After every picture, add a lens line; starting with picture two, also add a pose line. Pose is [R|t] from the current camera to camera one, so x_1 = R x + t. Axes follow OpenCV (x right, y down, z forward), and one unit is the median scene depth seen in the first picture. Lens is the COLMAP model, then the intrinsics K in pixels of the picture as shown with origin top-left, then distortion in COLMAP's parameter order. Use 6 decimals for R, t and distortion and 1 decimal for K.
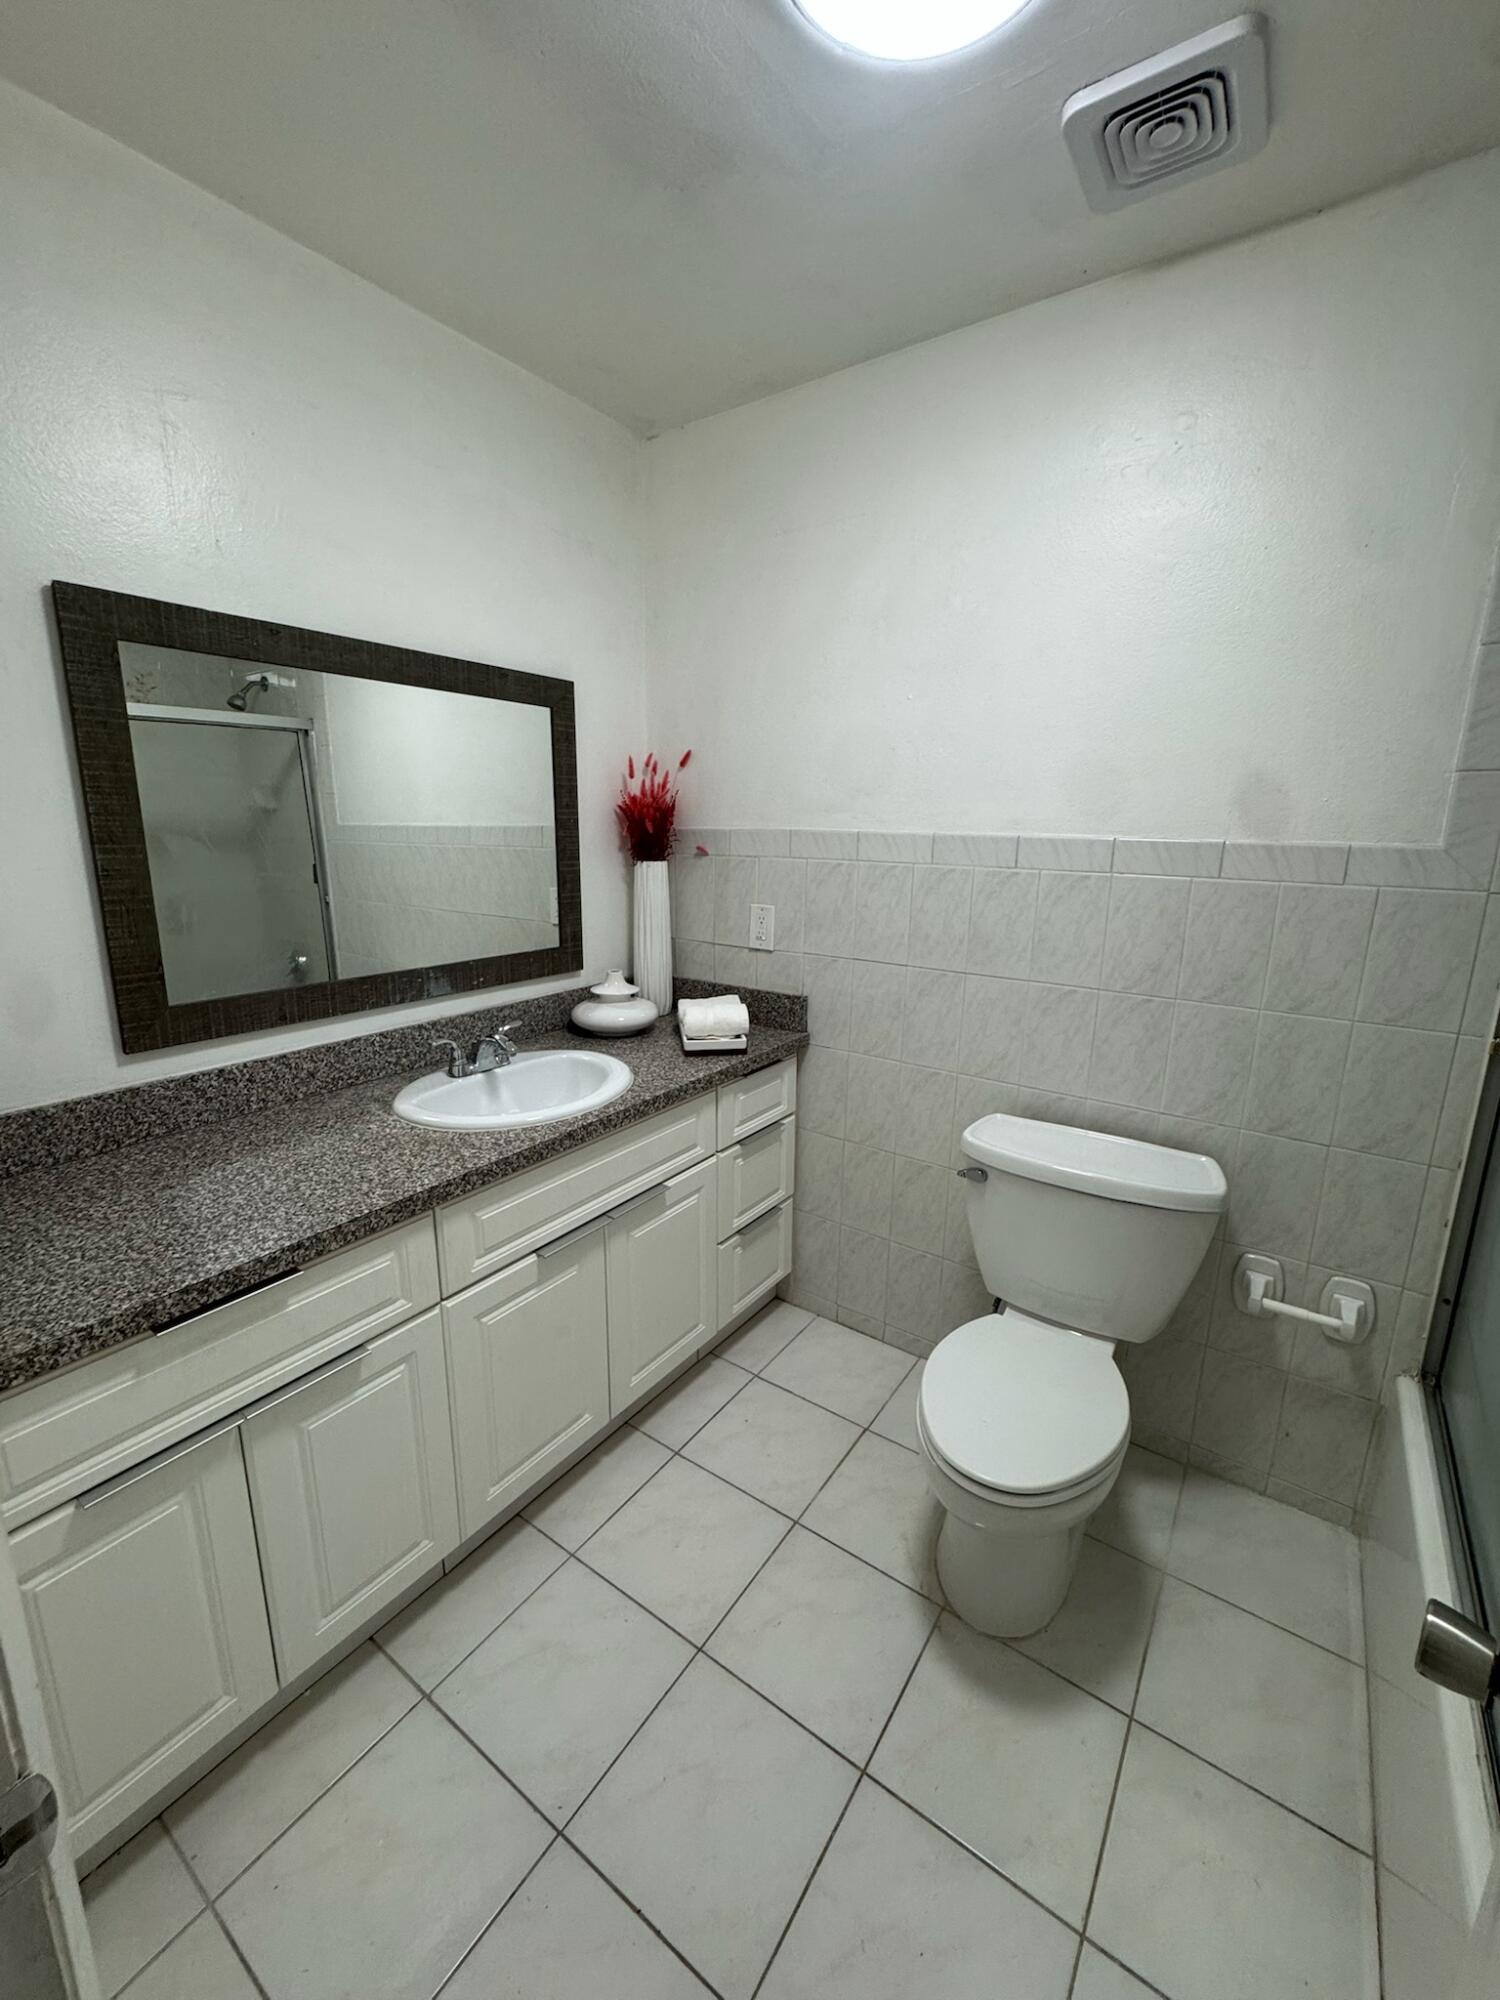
lens RADIAL K [[800.7, 0, 753.3], [0, 800.7, 999.6], [0, 0, 1]] dist [-0.002268, -0.000268]
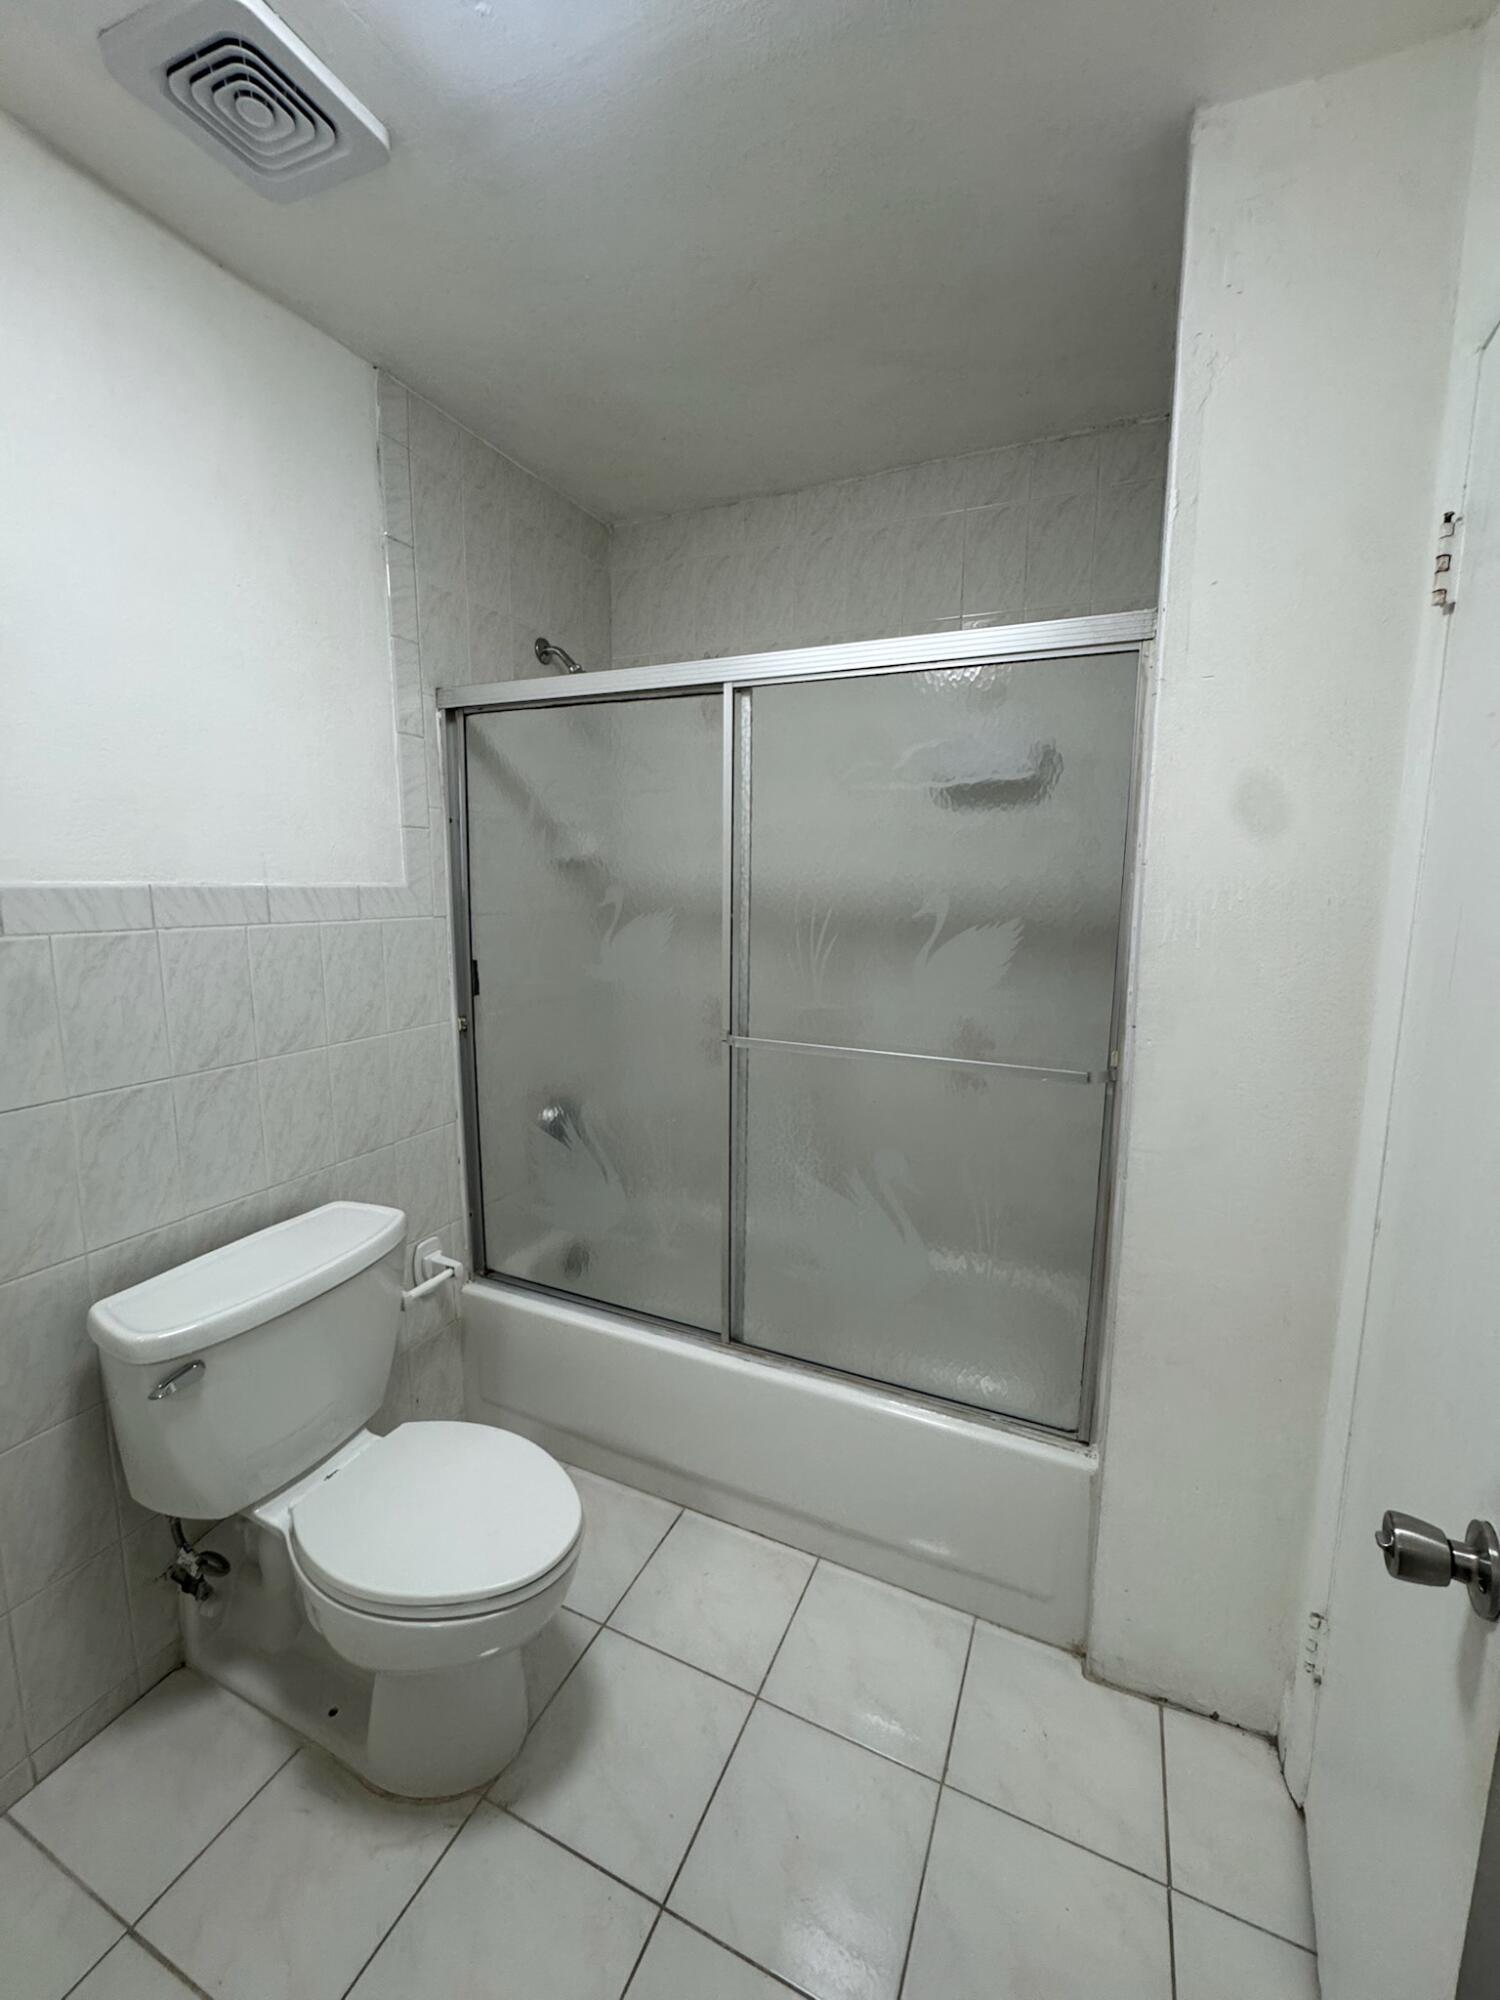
lens RADIAL K [[808.8, 0, 750.5], [0, 808.8, 995.6], [0, 0, 1]] dist [-0.002465, -0.000148]
pose [[-0.179127, -0.159426, 0.970823, -0.502130], [0.200479, 0.960163, 0.194666, -0.154690], [-0.963183, 0.229499, -0.140030, 0.658978]]
